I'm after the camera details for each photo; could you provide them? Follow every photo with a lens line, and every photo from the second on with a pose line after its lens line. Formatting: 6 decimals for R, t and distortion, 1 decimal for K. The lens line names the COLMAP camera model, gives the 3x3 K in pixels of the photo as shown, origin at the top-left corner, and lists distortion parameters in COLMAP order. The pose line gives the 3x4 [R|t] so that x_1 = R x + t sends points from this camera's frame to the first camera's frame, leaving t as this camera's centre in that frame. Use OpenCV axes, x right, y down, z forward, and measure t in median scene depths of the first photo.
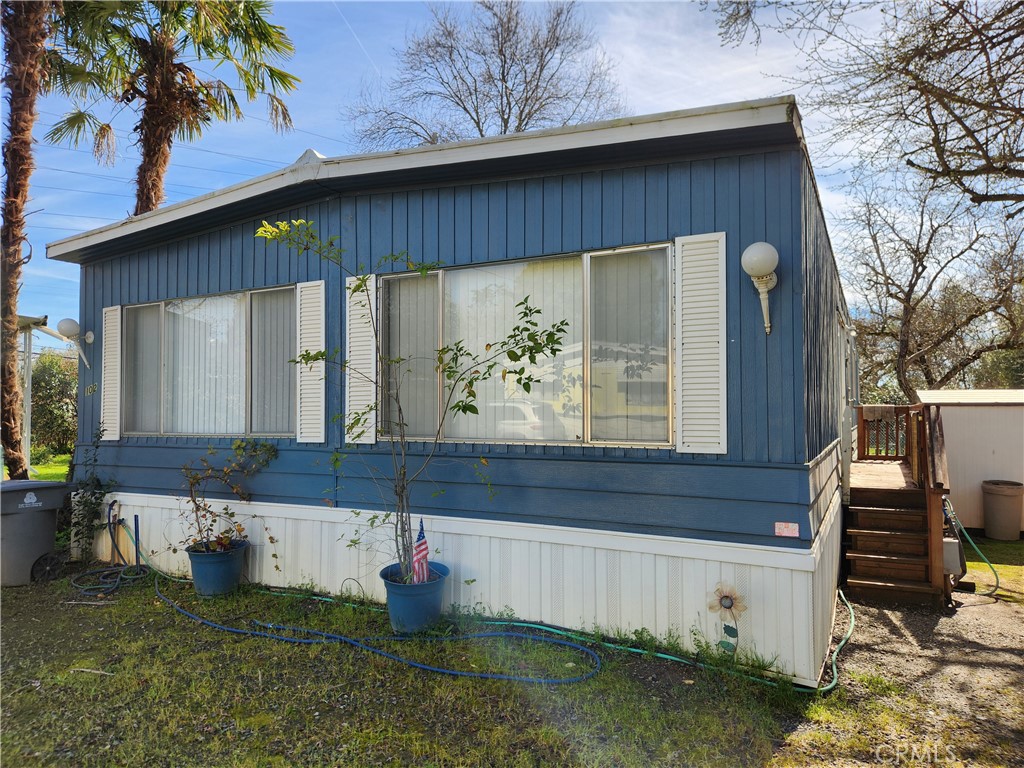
lens RADIAL K [[694.6, 0, 512.0], [0, 694.6, 384.0], [0, 0, 1]] dist [0.081121, -0.081534]
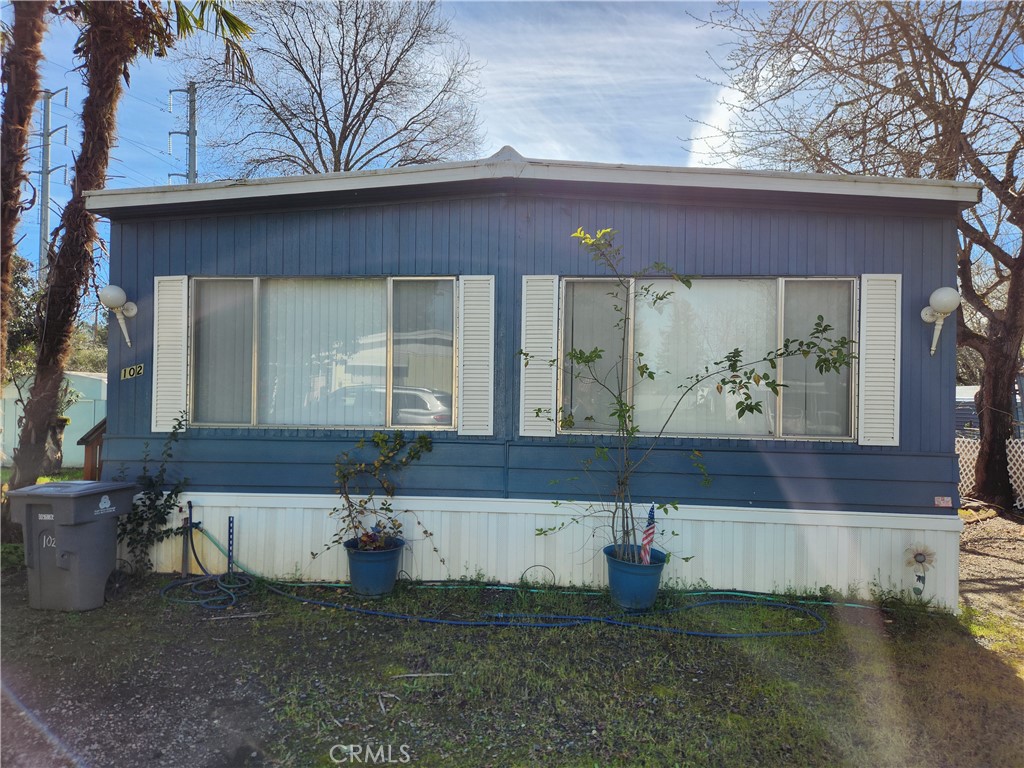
lens RADIAL K [[694.6, 0, 512.0], [0, 694.6, 384.0], [0, 0, 1]] dist [0.081121, -0.081534]
pose [[0.917417, 0.026417, 0.397050, -0.669367], [-0.034973, 0.999286, 0.014322, -0.006732], [-0.396388, -0.027025, 0.917685, 0.064616]]
